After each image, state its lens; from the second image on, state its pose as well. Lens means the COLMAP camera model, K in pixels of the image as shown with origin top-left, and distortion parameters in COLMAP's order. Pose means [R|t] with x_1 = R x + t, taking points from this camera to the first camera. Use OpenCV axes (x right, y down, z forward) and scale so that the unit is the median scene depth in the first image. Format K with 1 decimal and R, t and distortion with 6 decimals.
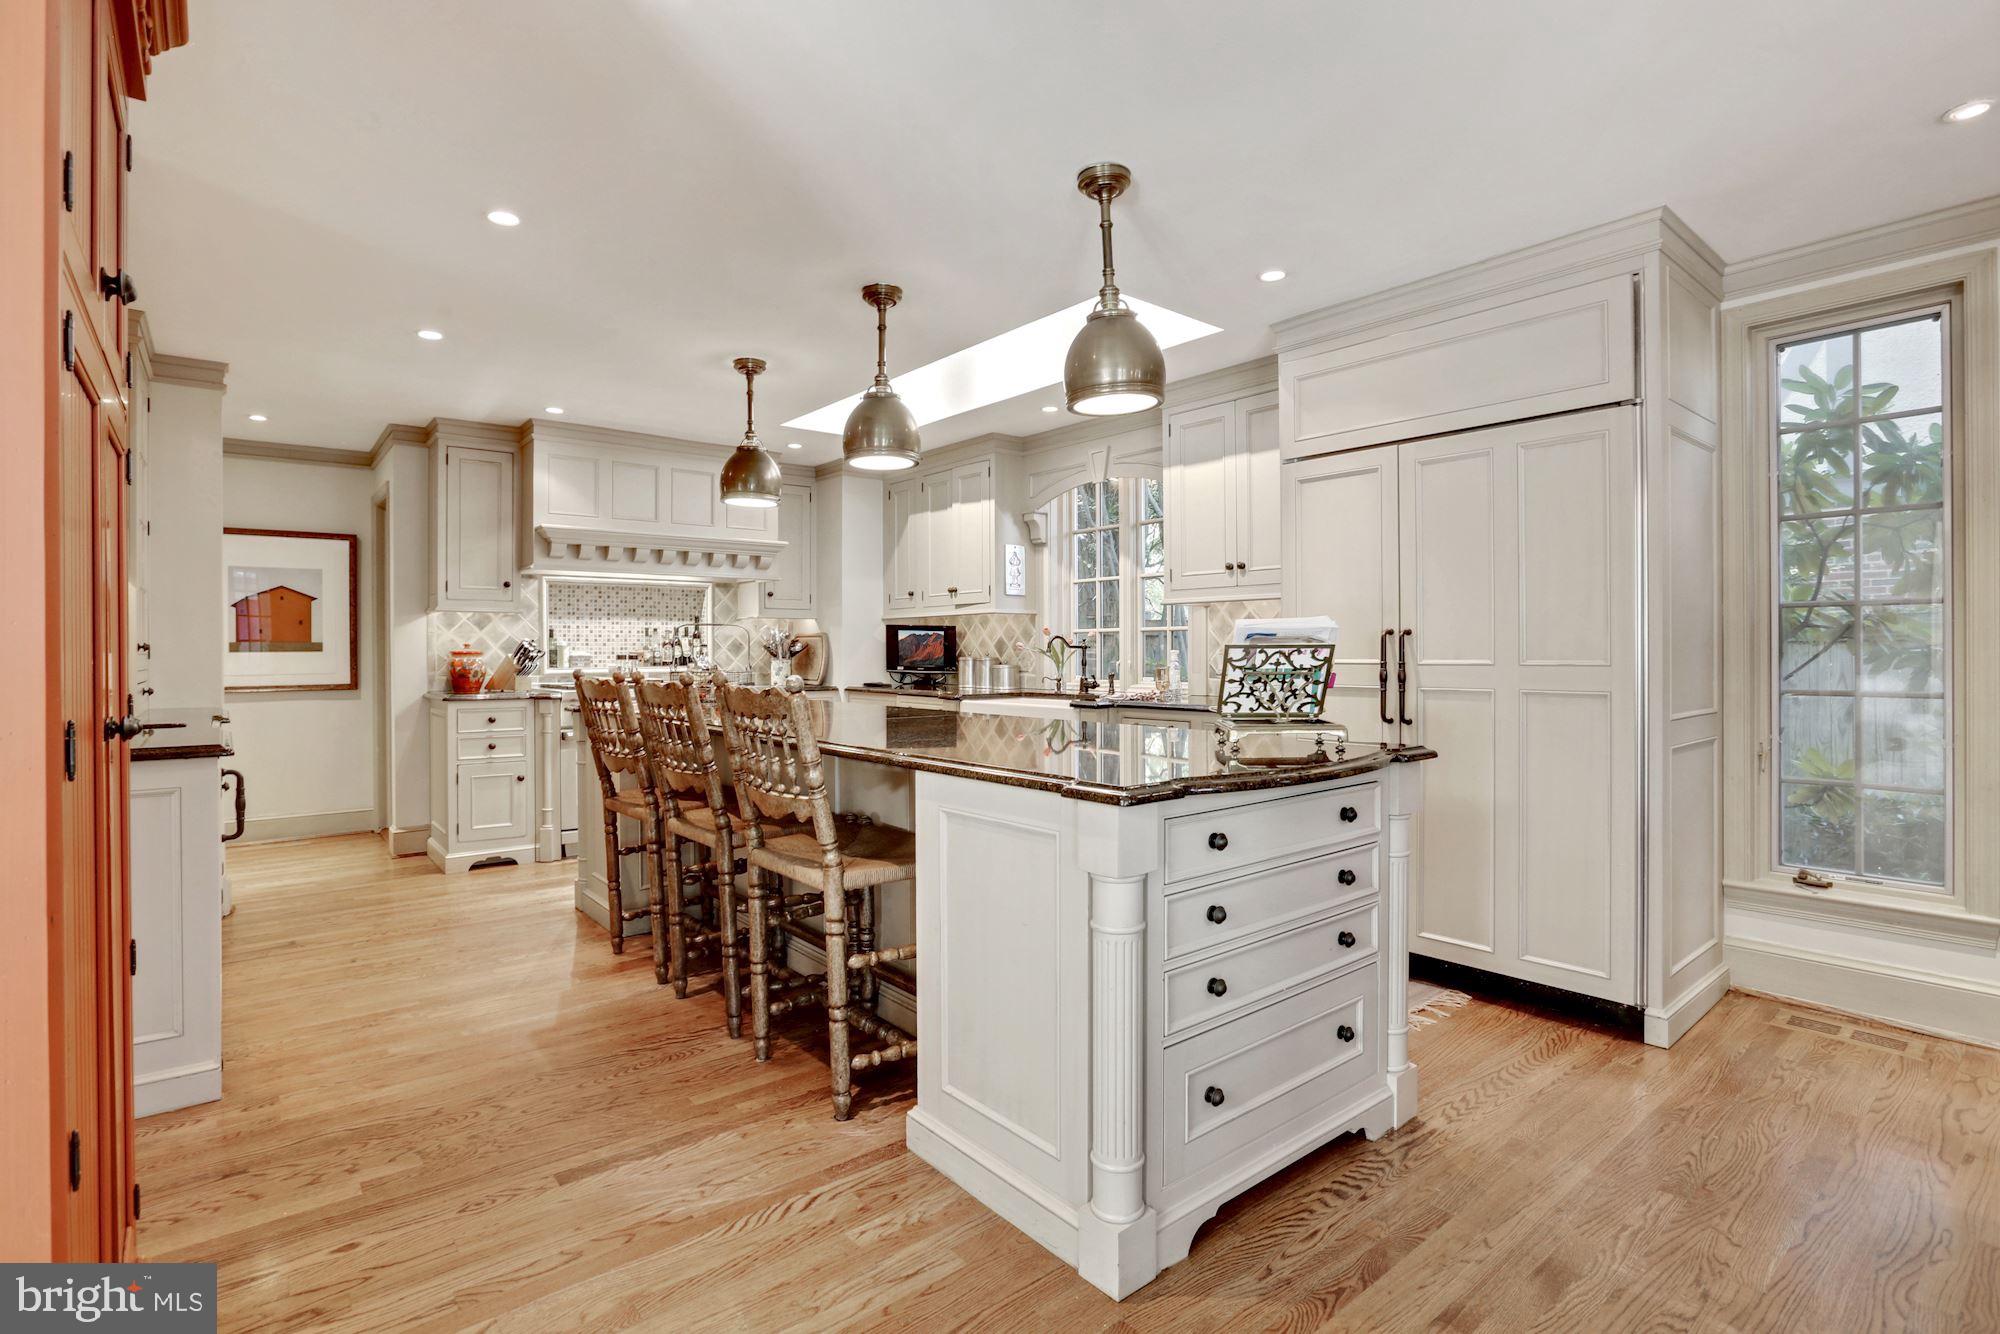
lens RADIAL K [[987.0, 0, 1003.5], [0, 987.0, 658.9], [0, 0, 1]] dist [-0.001831, 0.000483]
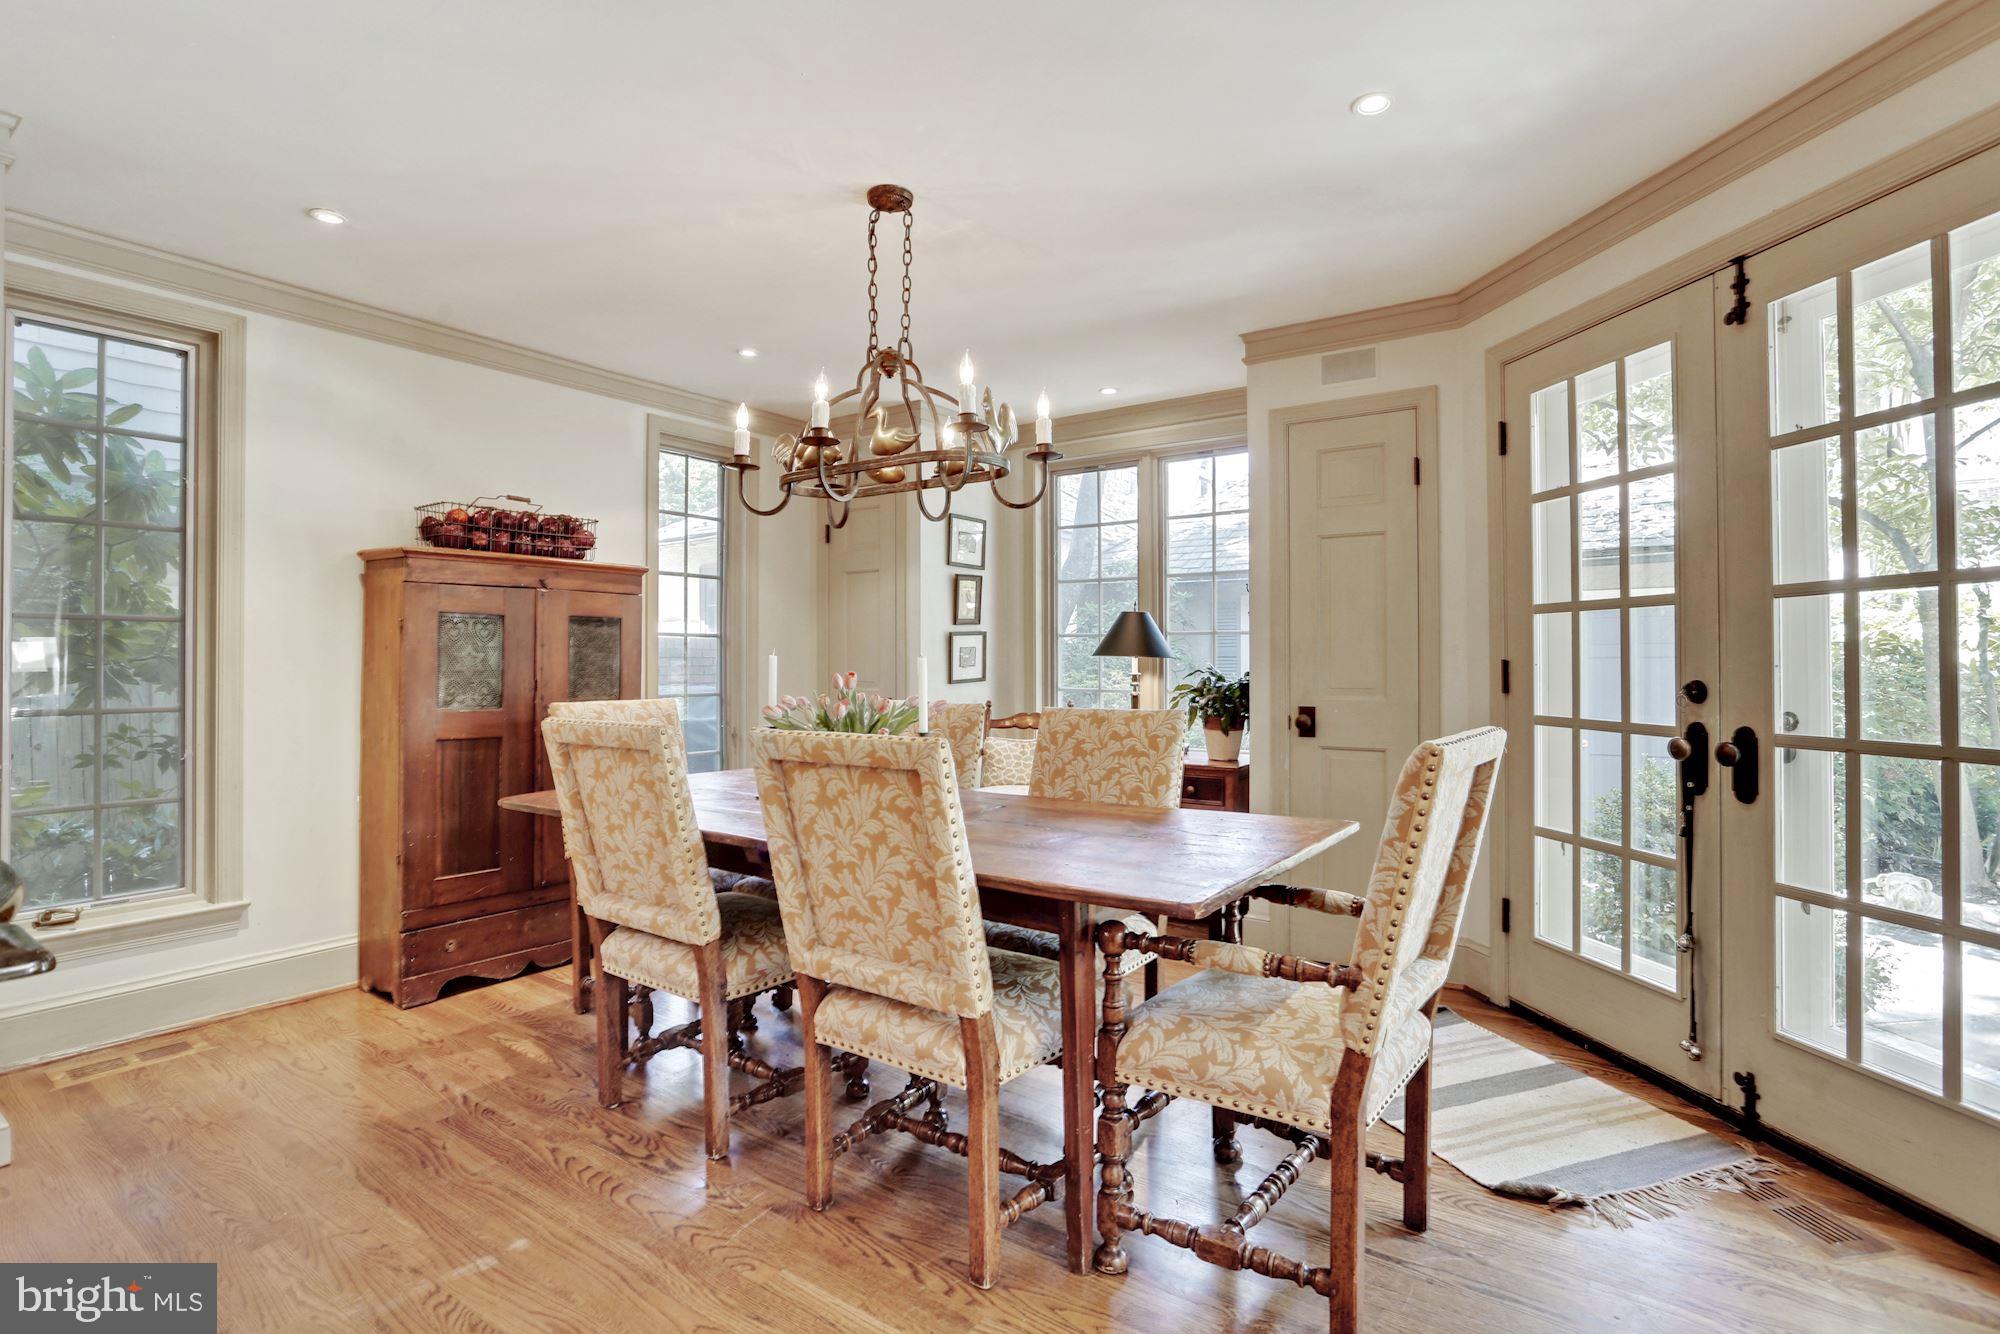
lens RADIAL K [[987.0, 0, 998.8], [0, 987.0, 662.4], [0, 0, 1]] dist [-0.001831, 0.000483]
pose [[-0.287828, 0.003765, 0.957675, -0.326657], [0.006835, 0.999975, -0.001877, -0.005590], [-0.957658, 0.006005, -0.287847, 0.456342]]
